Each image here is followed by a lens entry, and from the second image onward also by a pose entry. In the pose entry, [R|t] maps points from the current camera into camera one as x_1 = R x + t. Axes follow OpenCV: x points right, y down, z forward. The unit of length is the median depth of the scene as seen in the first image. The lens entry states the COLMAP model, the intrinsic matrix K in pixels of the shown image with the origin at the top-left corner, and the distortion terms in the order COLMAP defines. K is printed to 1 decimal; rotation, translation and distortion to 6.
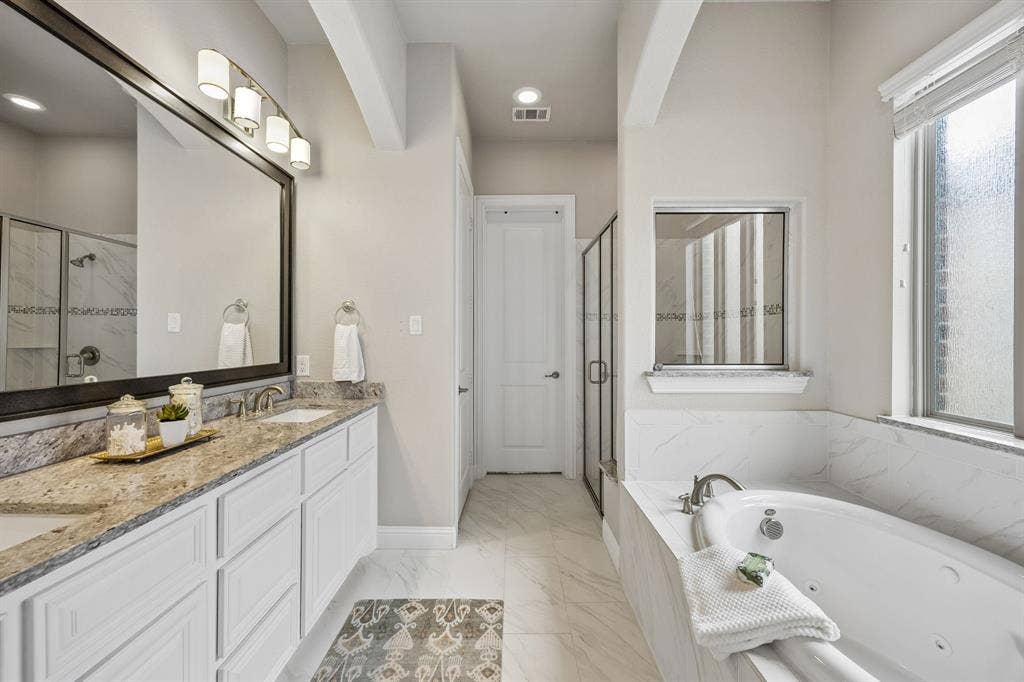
lens RADIAL K [[410.4, 0, 513.2], [0, 410.4, 337.9], [0, 0, 1]] dist [-0.000210, 0.000082]
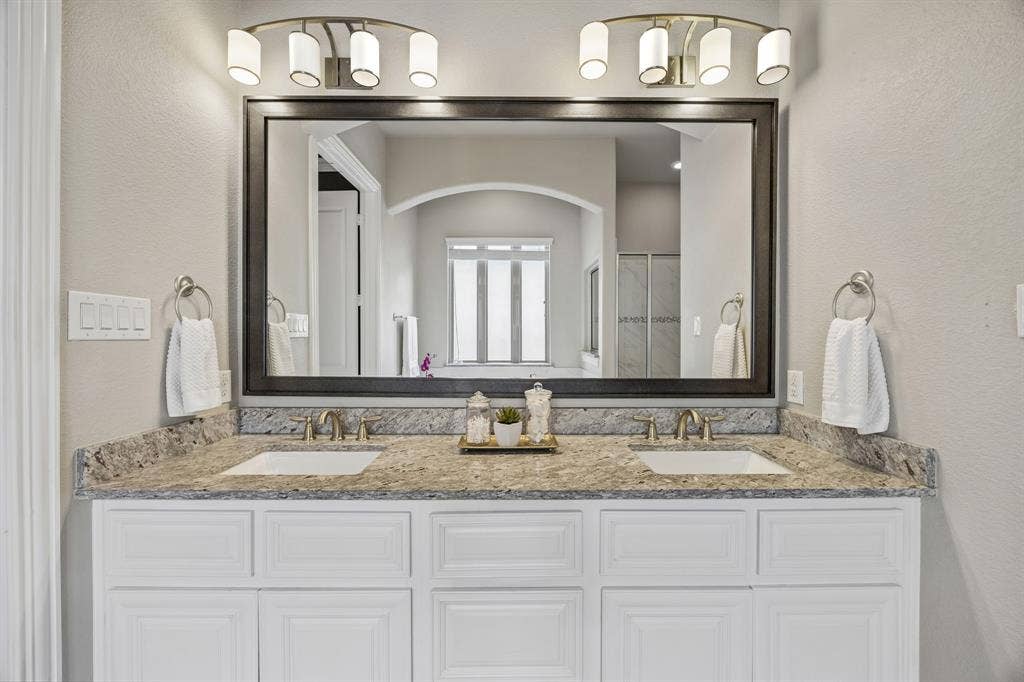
lens RADIAL K [[372.5, 0, 458.3], [0, 372.5, 342.2], [0, 0, 1]] dist [-0.002034, -0.000197]
pose [[-0.011342, 0.007645, -0.999906, 0.086402], [0.002876, 0.999967, 0.007613, -0.008862], [0.999932, -0.002790, -0.011364, 0.618131]]
